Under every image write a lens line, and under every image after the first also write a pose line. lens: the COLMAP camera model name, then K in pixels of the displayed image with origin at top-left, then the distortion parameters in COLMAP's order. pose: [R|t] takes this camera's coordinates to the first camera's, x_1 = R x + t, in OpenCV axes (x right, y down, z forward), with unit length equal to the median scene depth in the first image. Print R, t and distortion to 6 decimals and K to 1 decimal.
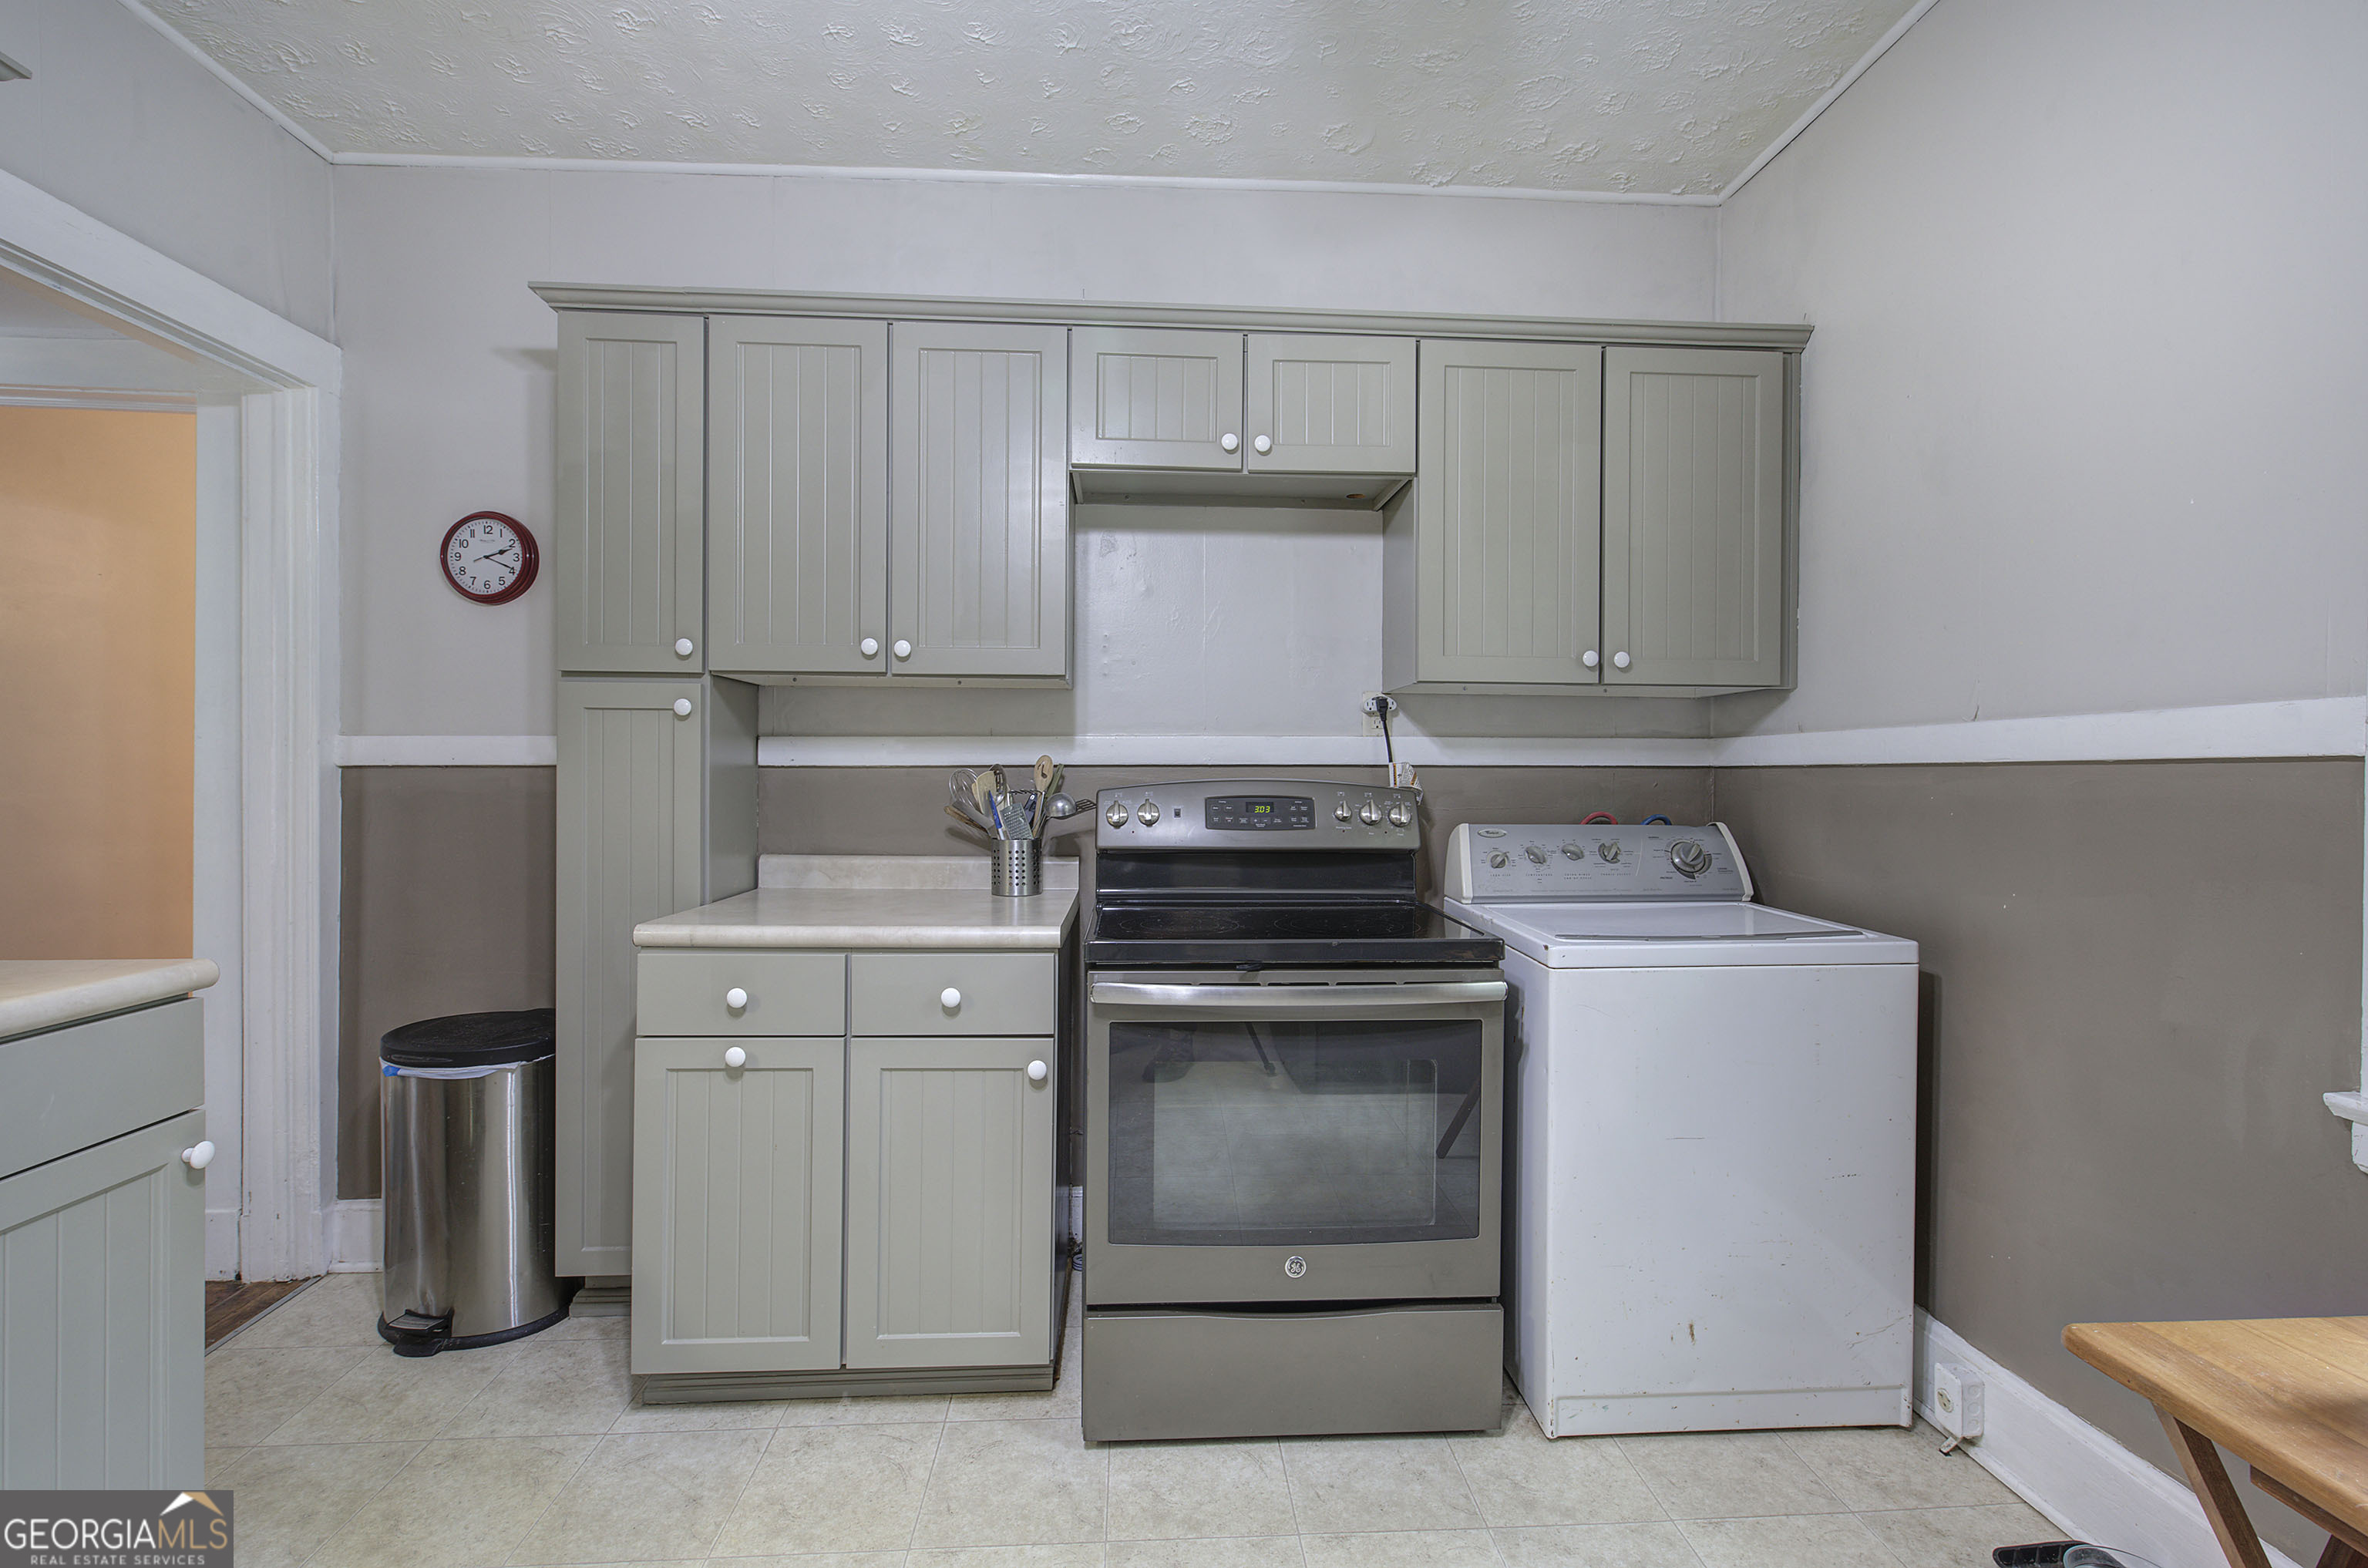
lens RADIAL K [[994.4, 0, 1189.7], [0, 994.4, 779.5], [0, 0, 1]] dist [-0.005946, 0.000434]
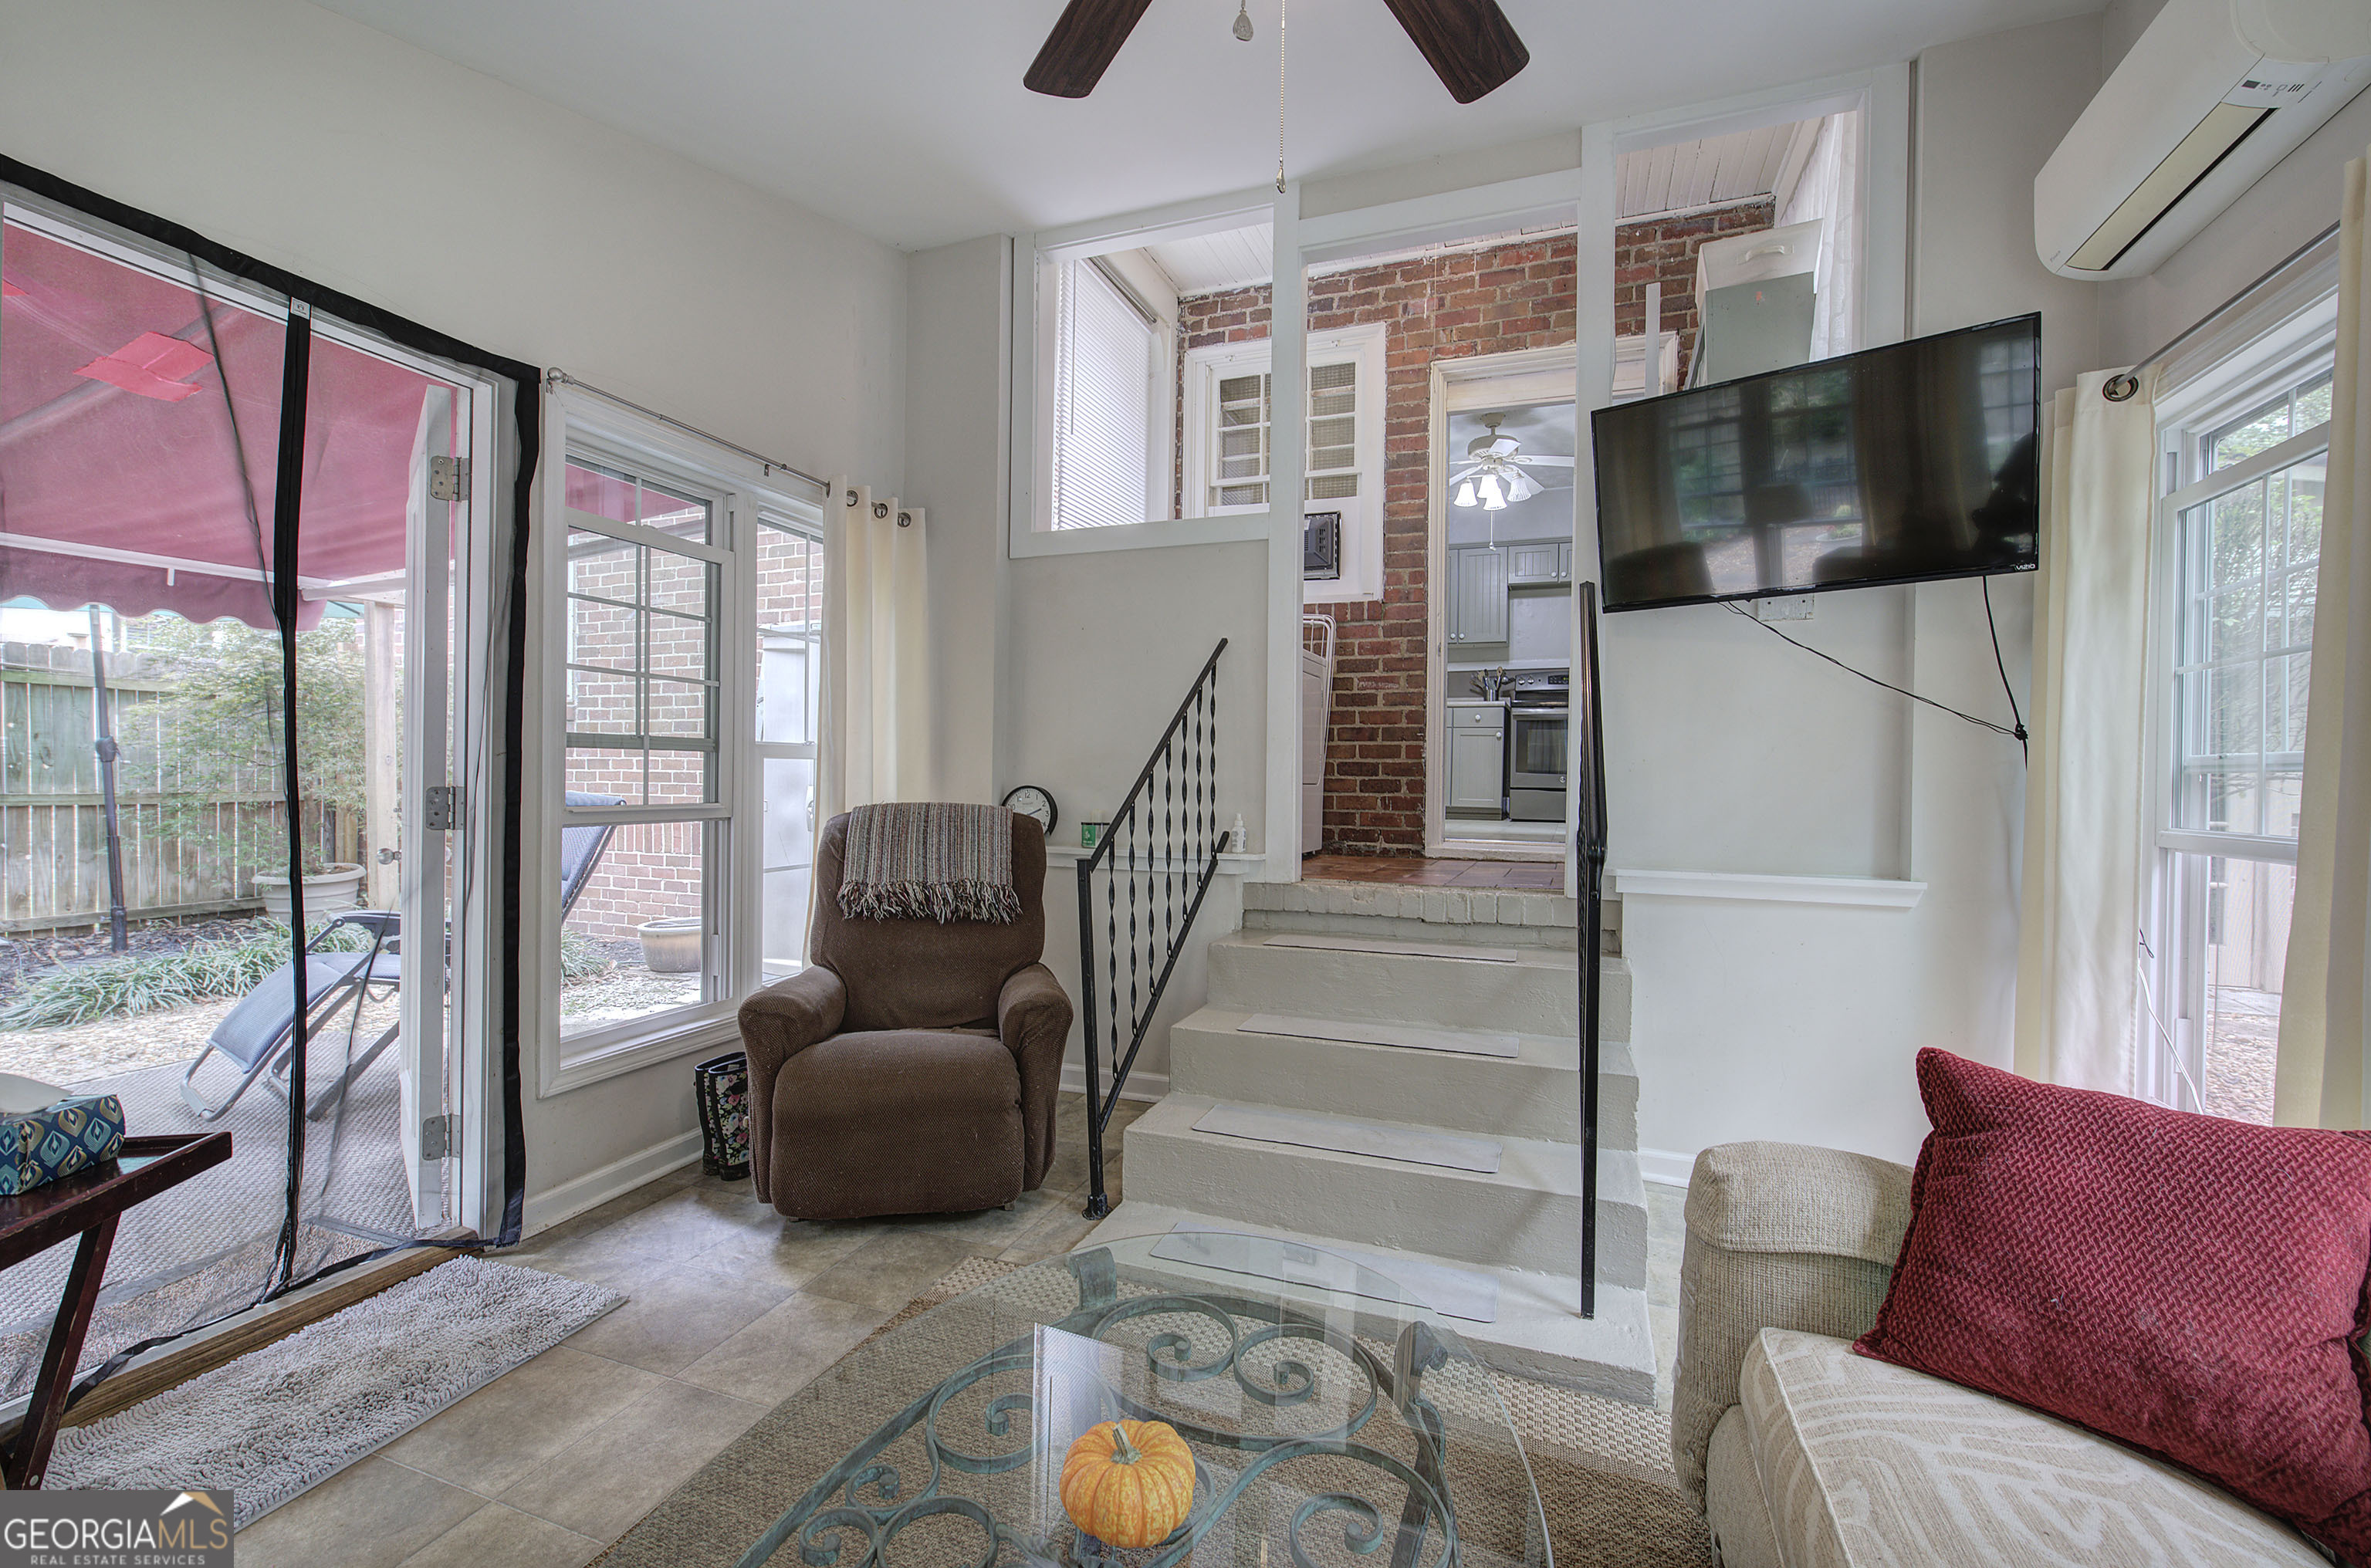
lens RADIAL K [[1018.6, 0, 1191.9], [0, 1018.6, 779.8], [0, 0, 1]] dist [-0.012981, 0.000207]
pose [[0.910795, 0.004538, -0.412833, 0.346916], [-0.007765, 0.999951, -0.006139, 0.410035], [0.412785, 0.008797, 0.910786, -2.713764]]
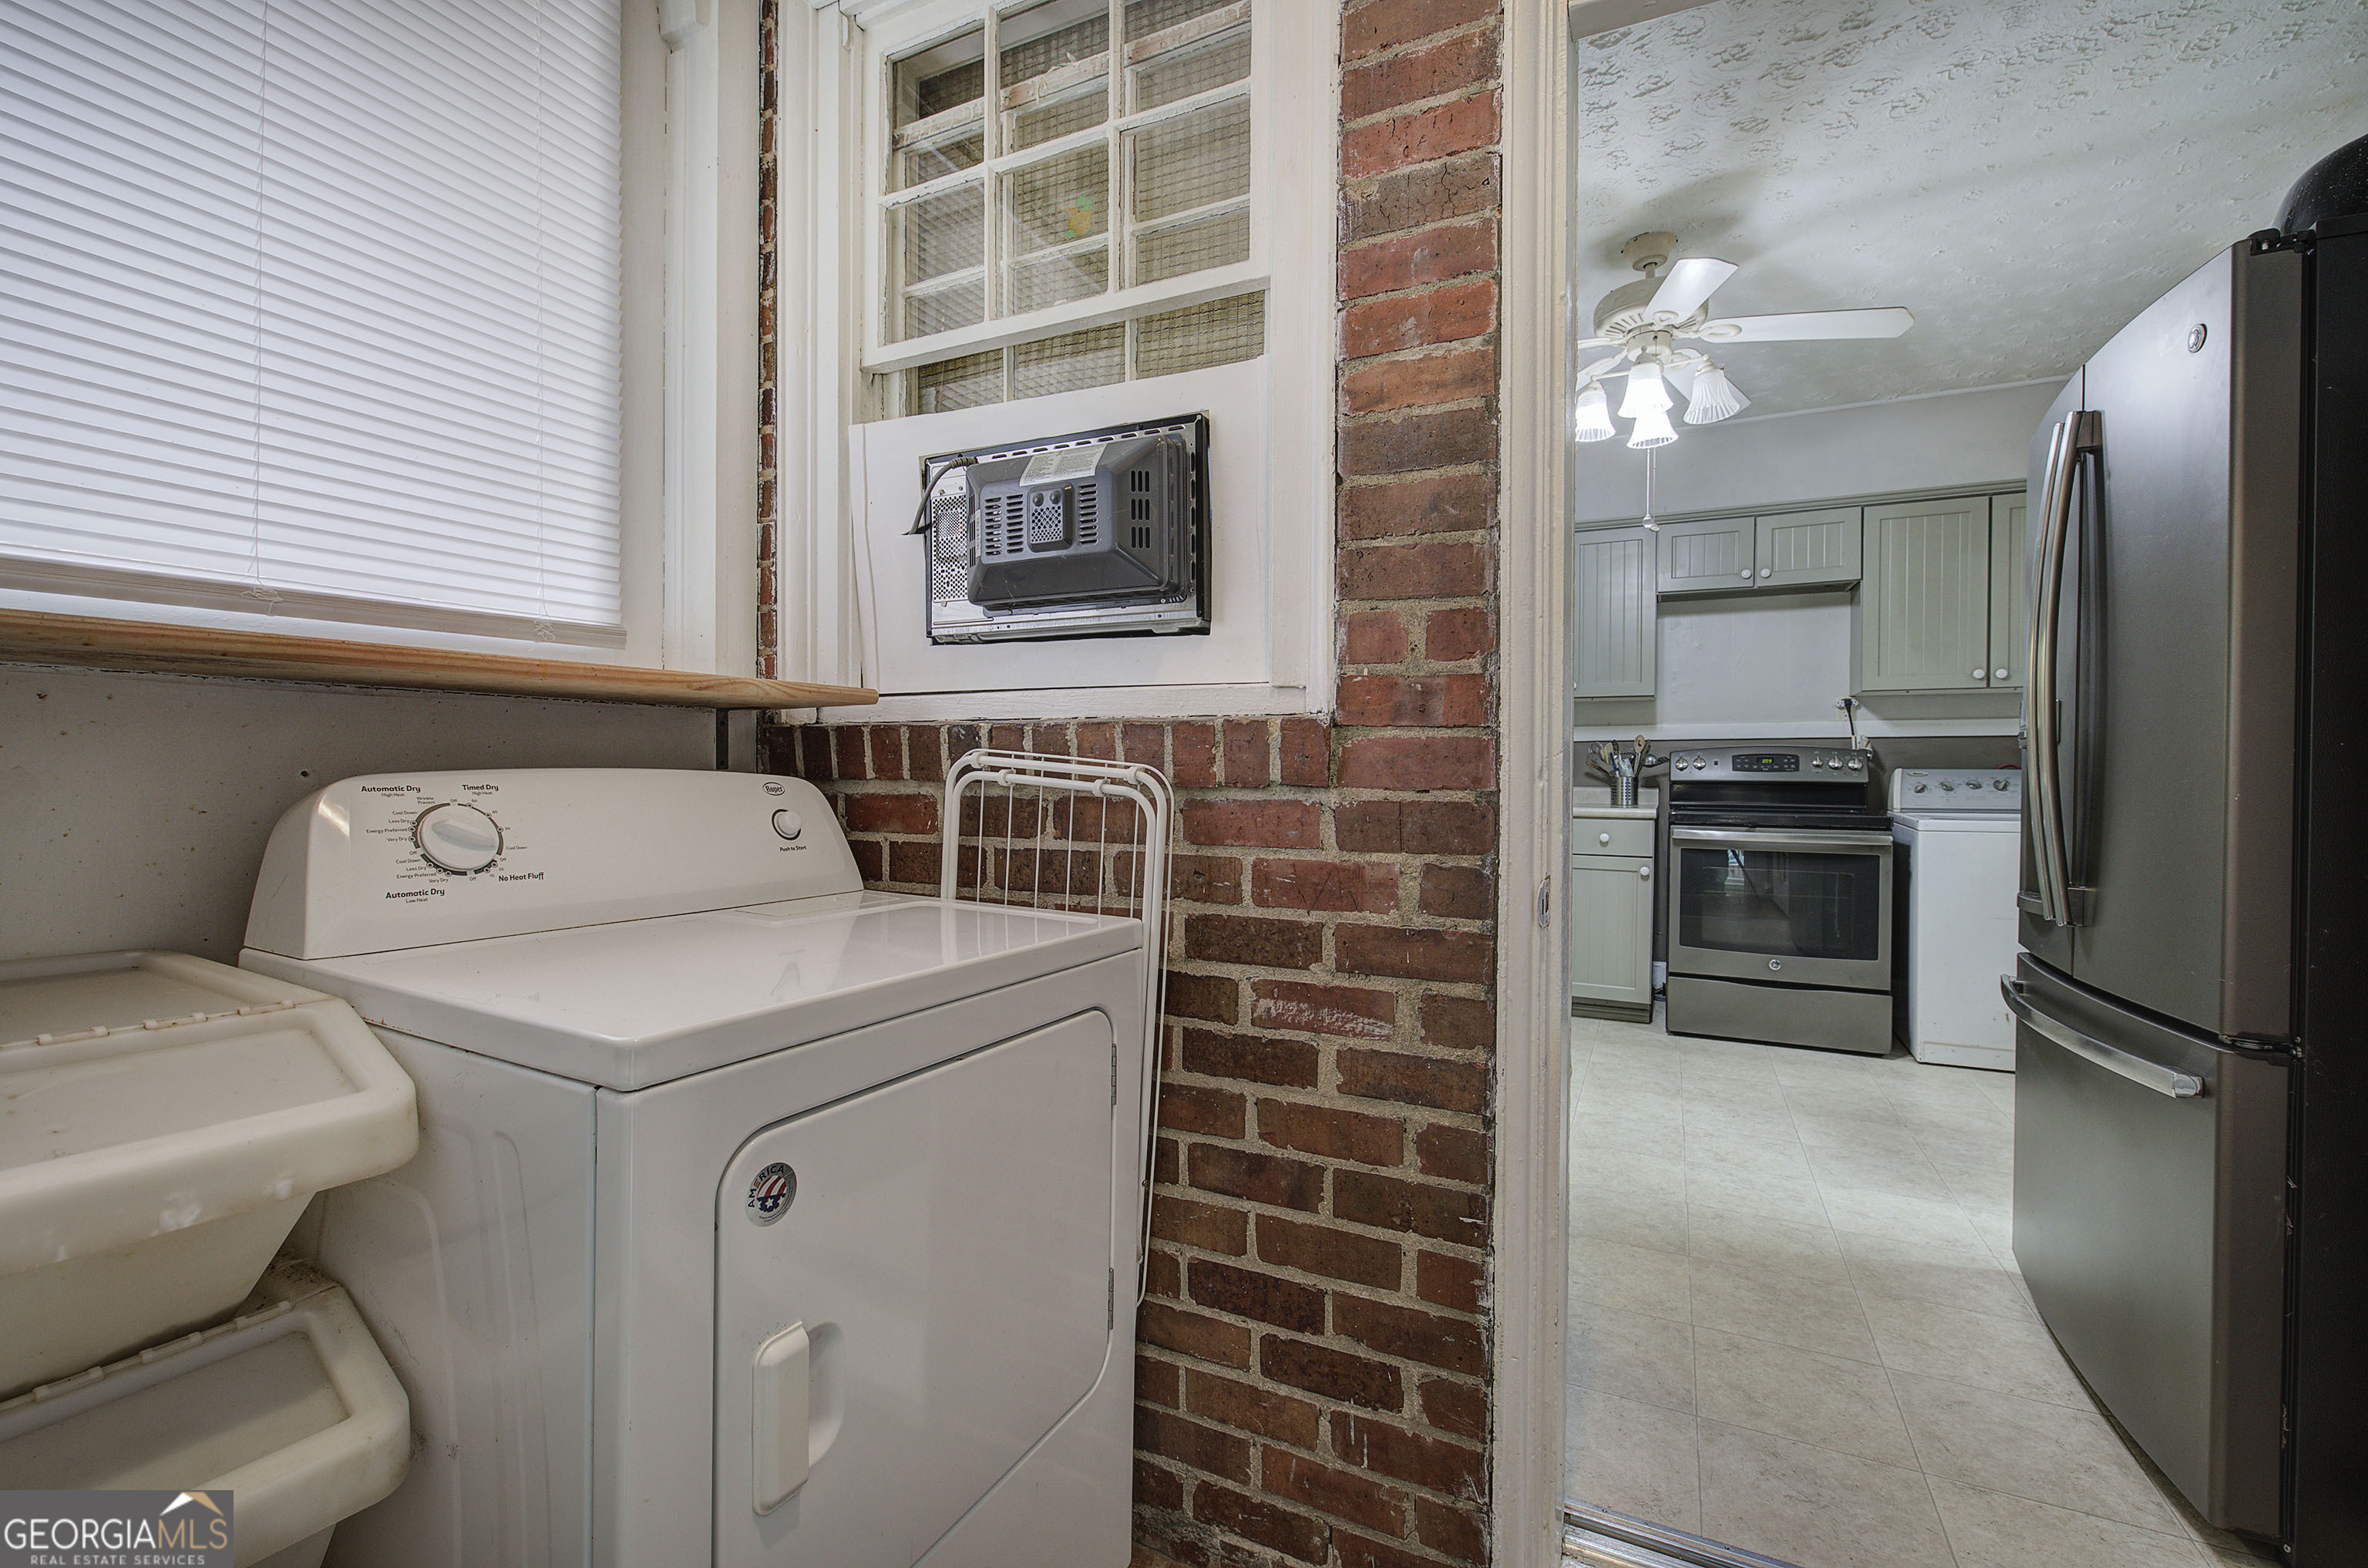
lens RADIAL K [[994.4, 0, 1189.7], [0, 994.4, 779.5], [0, 0, 1]] dist [-0.005946, 0.000434]
pose [[0.870406, 0.002995, -0.492326, 0.046234], [-0.001049, 0.999991, 0.004230, 0.057991], [0.492334, -0.003165, 0.870400, -1.180937]]
